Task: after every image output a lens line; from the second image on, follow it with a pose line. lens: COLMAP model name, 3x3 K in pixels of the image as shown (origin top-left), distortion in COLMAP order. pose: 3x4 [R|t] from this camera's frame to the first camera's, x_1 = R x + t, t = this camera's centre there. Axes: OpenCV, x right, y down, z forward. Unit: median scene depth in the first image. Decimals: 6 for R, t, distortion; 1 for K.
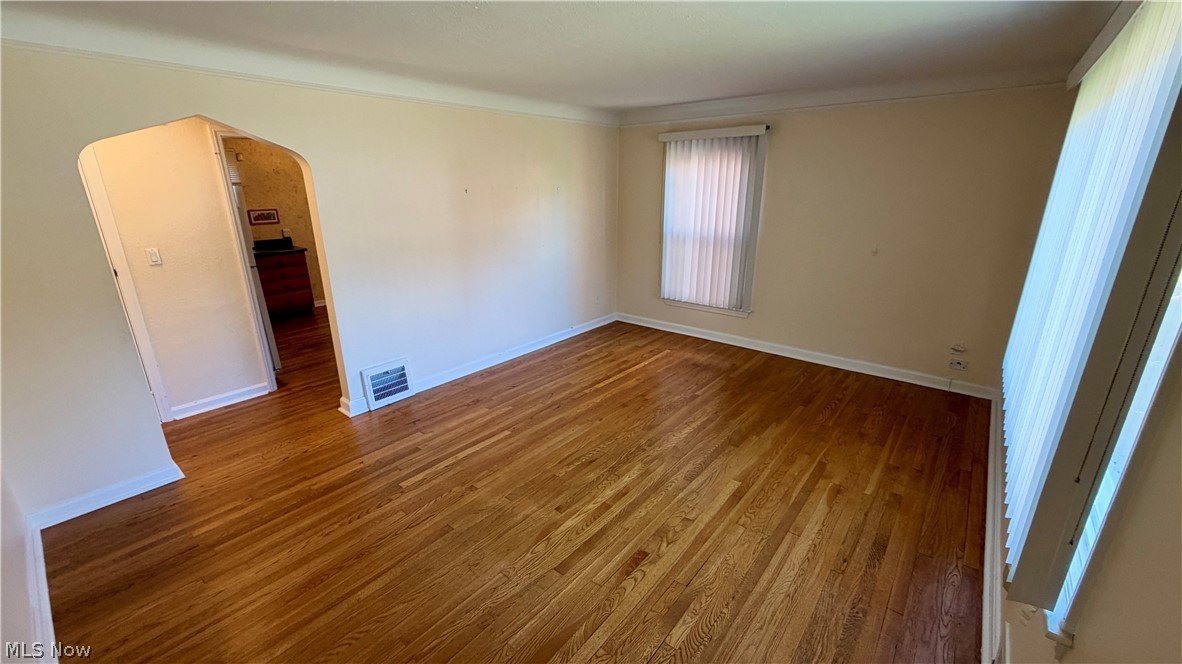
lens RADIAL K [[470.8, 0, 587.8], [0, 470.8, 332.6], [0, 0, 1]] dist [-0.000878, 0.000201]
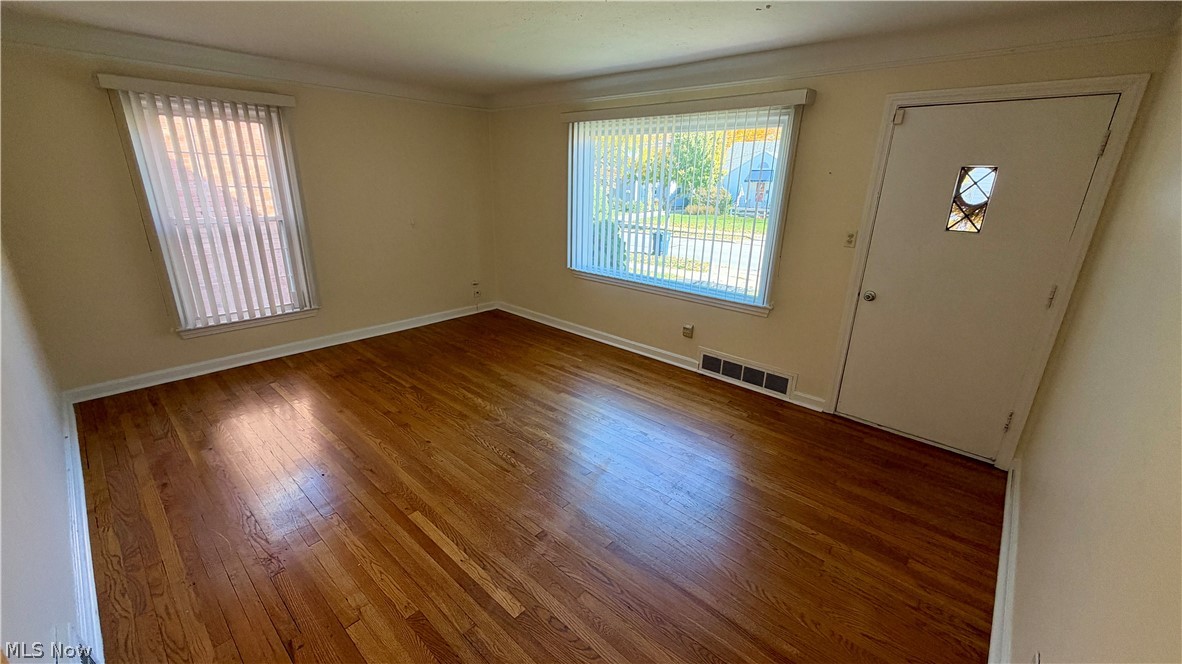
lens RADIAL K [[470.8, 0, 586.8], [0, 470.8, 333.4], [0, 0, 1]] dist [-0.000878, 0.000201]
pose [[0.049285, -0.309382, 0.949660, -0.650866], [0.279700, 0.917047, 0.284242, -0.144145], [-0.958822, 0.251611, 0.131731, 0.521055]]
